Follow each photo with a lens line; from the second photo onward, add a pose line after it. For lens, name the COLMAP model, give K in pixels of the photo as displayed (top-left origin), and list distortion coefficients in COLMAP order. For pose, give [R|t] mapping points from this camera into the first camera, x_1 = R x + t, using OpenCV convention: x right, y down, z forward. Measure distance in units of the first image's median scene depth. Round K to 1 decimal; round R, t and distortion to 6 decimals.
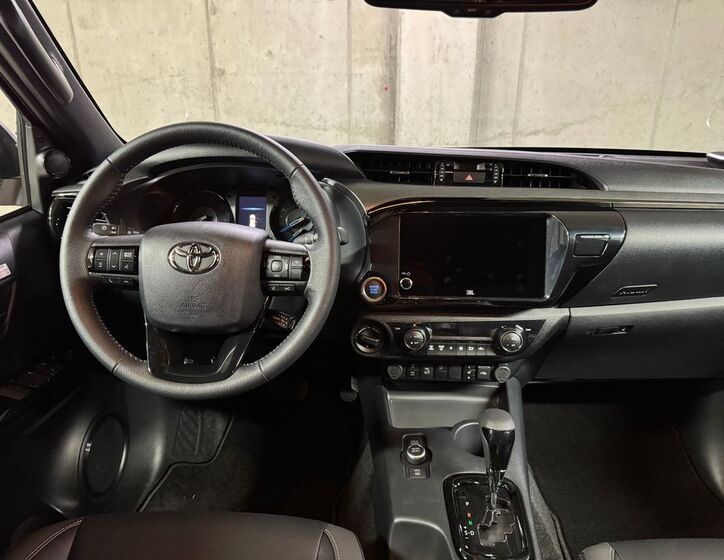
lens RADIAL K [[531.7, 0, 362.0], [0, 531.7, 280.0], [0, 0, 1]] dist [0.005104, 0.001450]
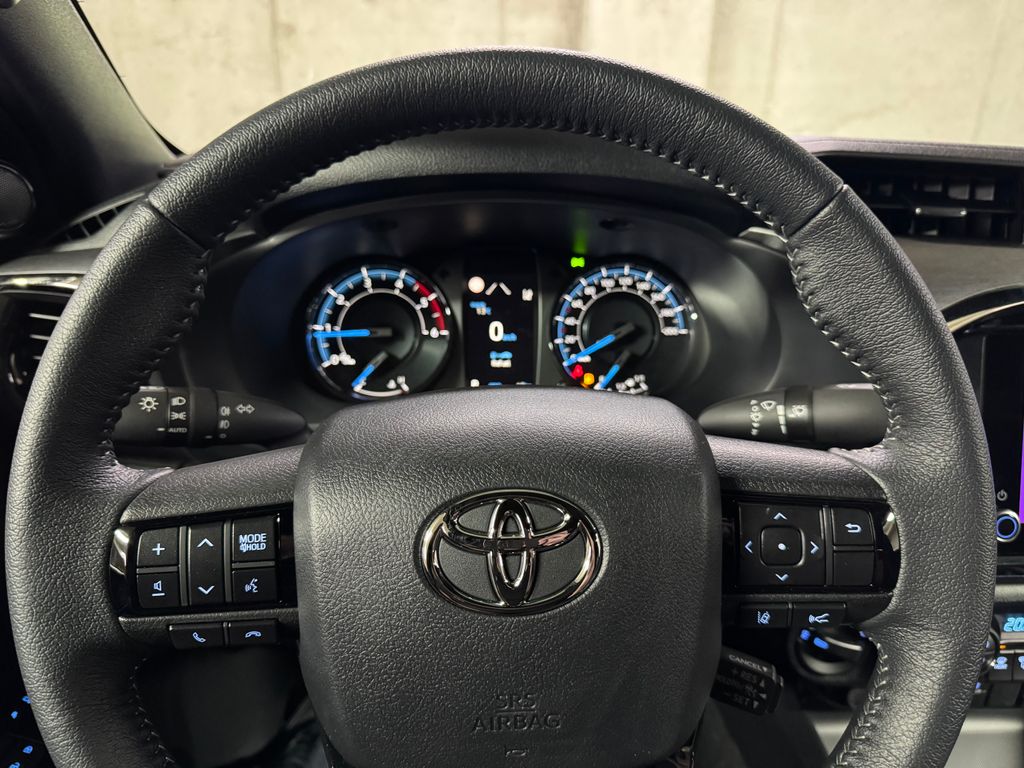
lens RADIAL K [[730.0, 0, 512.0], [0, 730.0, 384.0], [0, 0, 1]] dist [-0.007221, -0.001567]
pose [[0.997771, -0.020846, 0.063395, -0.312346], [0.017122, 0.998127, 0.058732, -0.139435], [-0.064501, -0.057516, 0.996259, 0.587104]]
